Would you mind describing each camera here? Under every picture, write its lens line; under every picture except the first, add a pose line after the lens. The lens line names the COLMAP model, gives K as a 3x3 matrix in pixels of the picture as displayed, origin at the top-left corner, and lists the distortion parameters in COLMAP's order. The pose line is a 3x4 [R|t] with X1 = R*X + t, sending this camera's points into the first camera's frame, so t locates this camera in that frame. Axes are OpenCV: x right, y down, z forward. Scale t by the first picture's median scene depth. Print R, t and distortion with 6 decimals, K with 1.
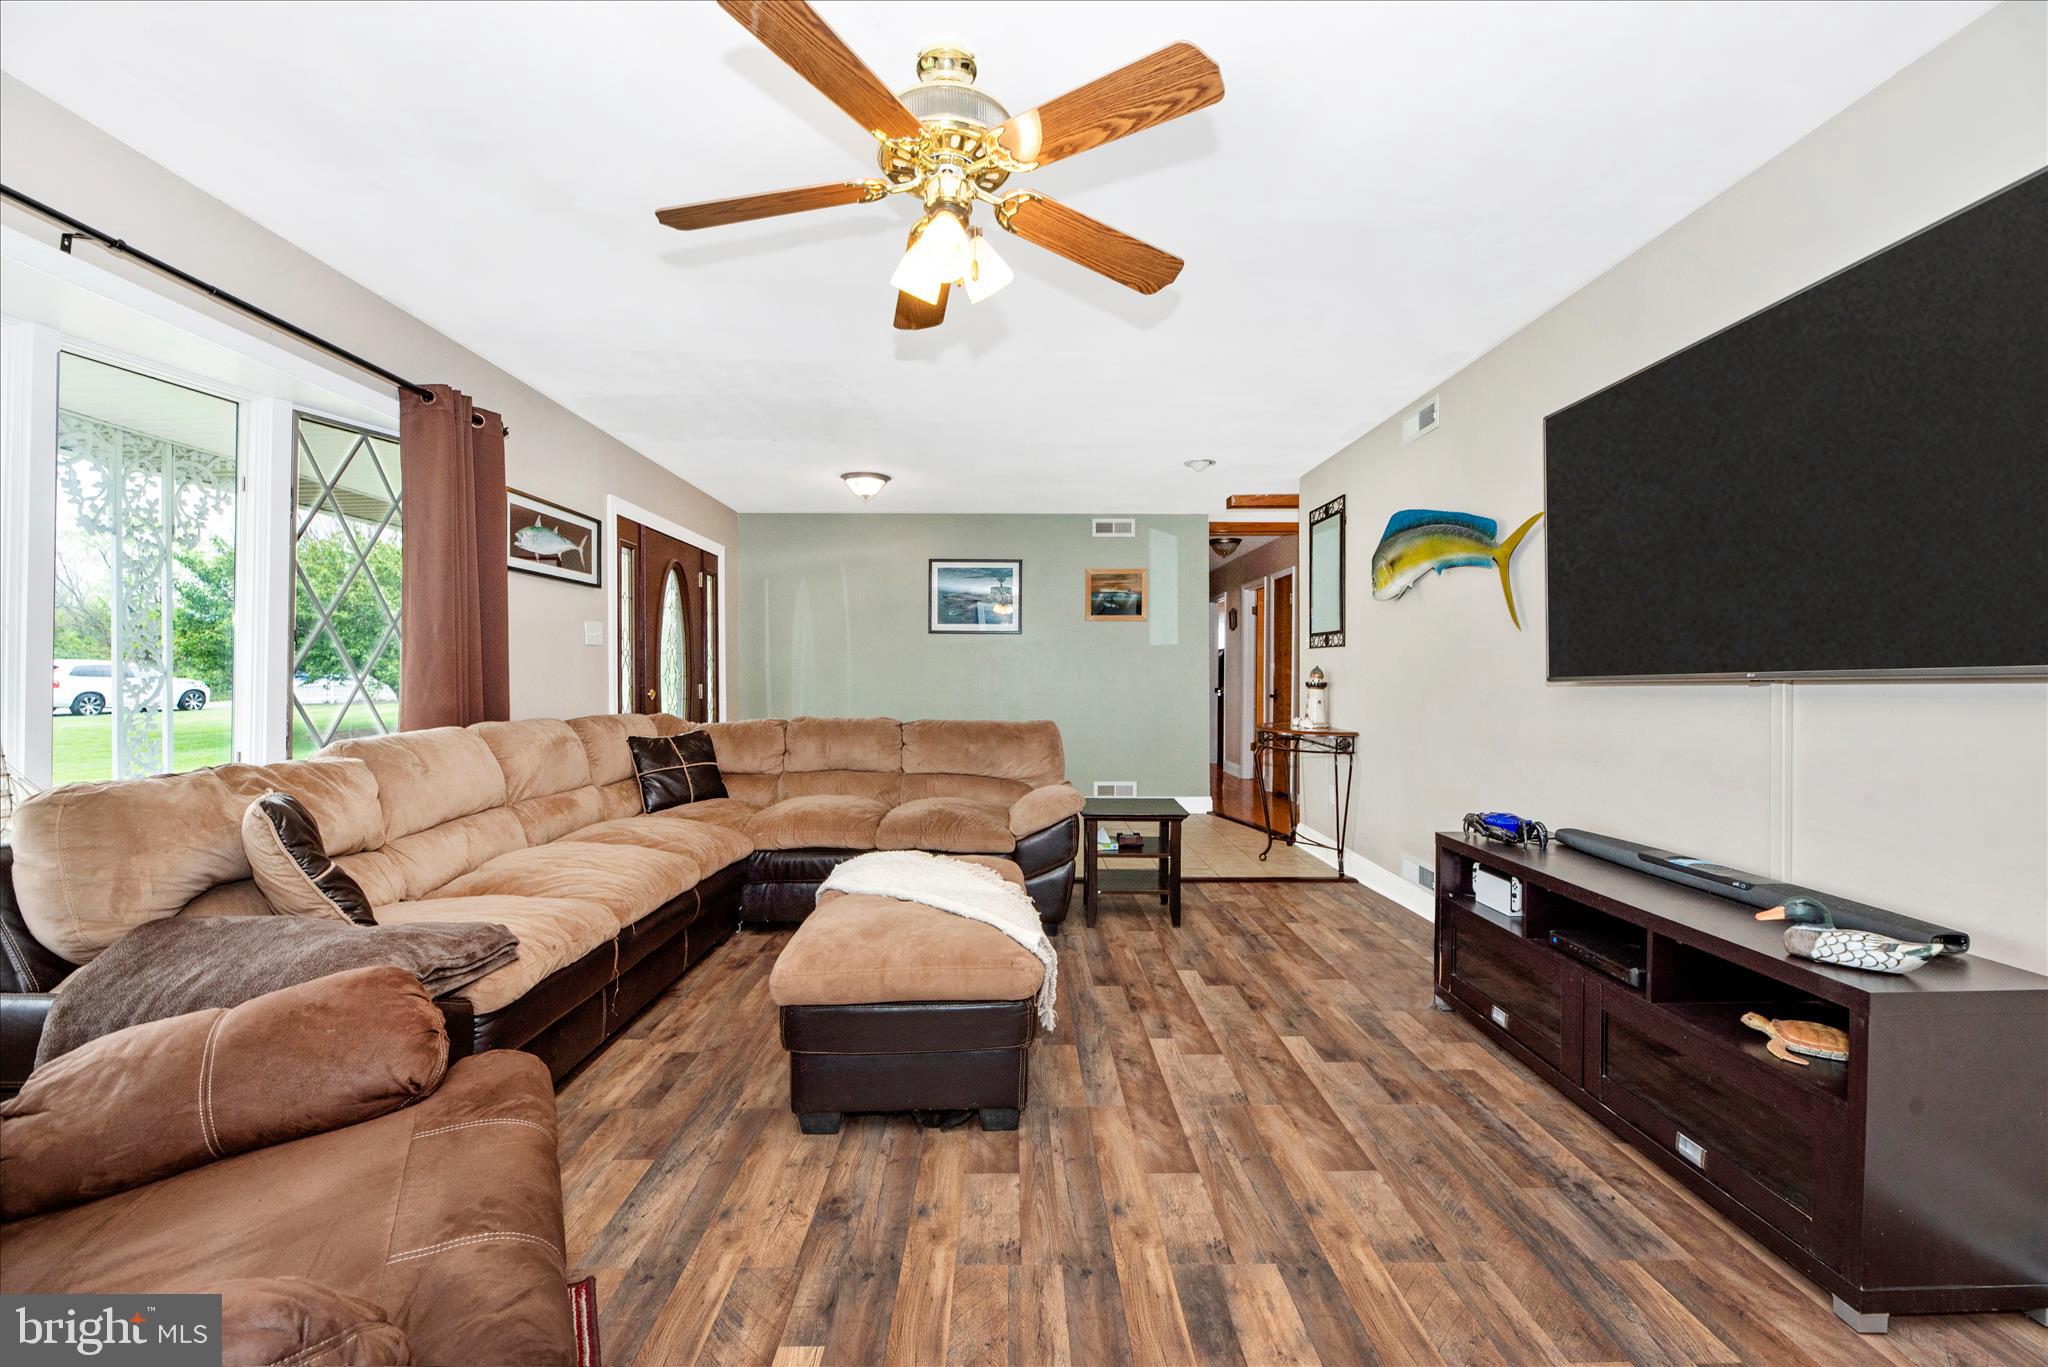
lens RADIAL K [[847.4, 0, 1025.4], [0, 847.4, 681.3], [0, 0, 1]] dist [-0.001072, -0.002535]
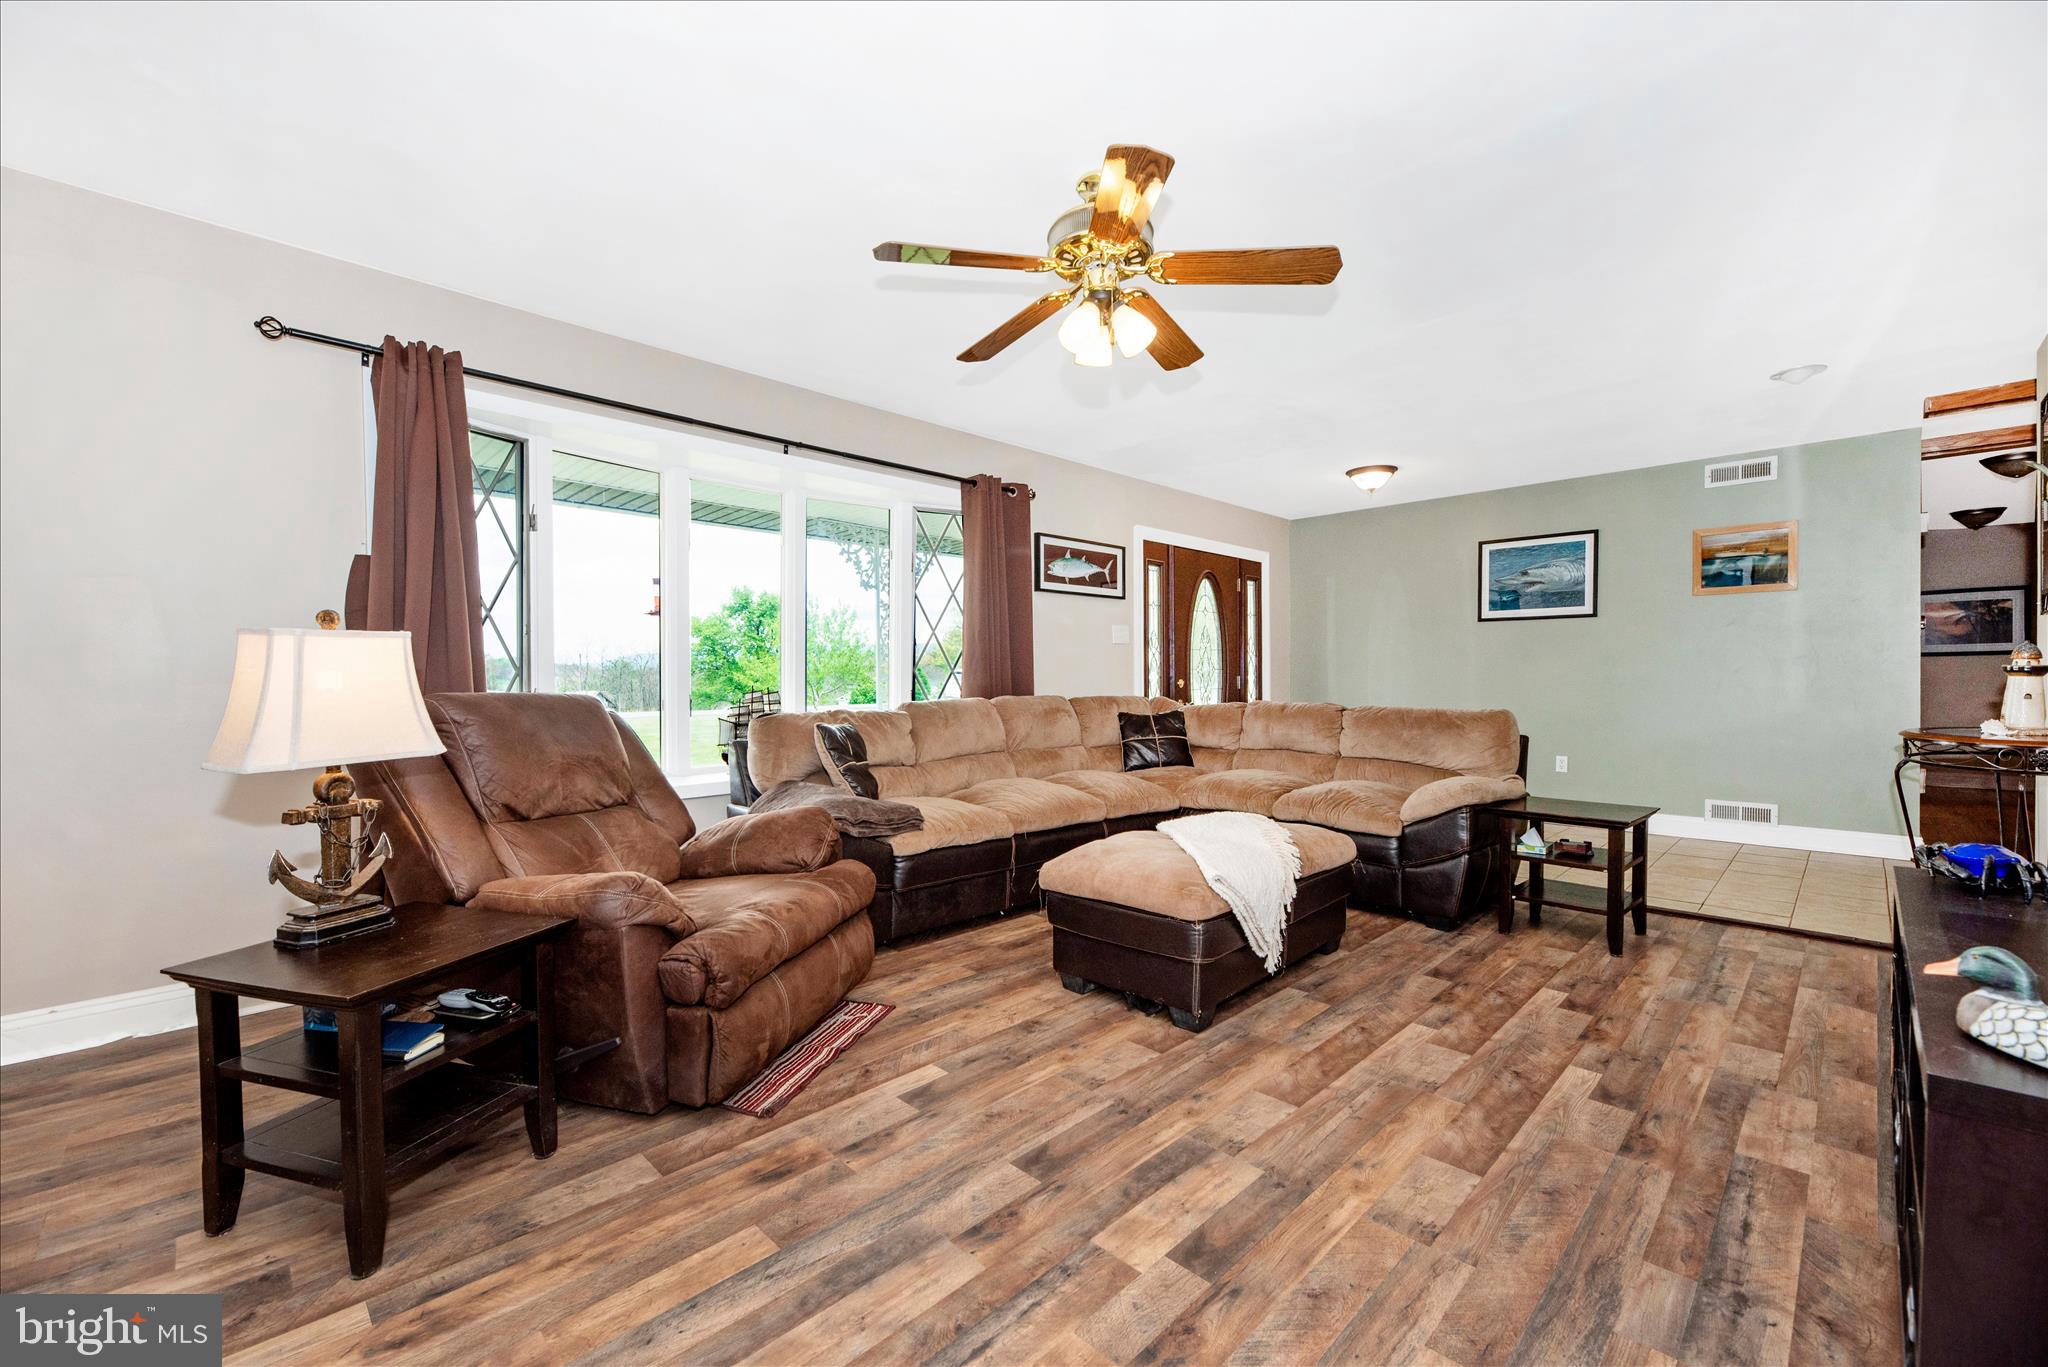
lens RADIAL K [[839.7, 0, 1023.7], [0, 839.7, 688.3], [0, 0, 1]] dist [-0.010502, -0.000121]
pose [[0.688489, 0.004150, -0.725235, 0.458639], [-0.001343, 0.999989, 0.004446, 0.028622], [0.725245, -0.002087, 0.688488, 0.012114]]
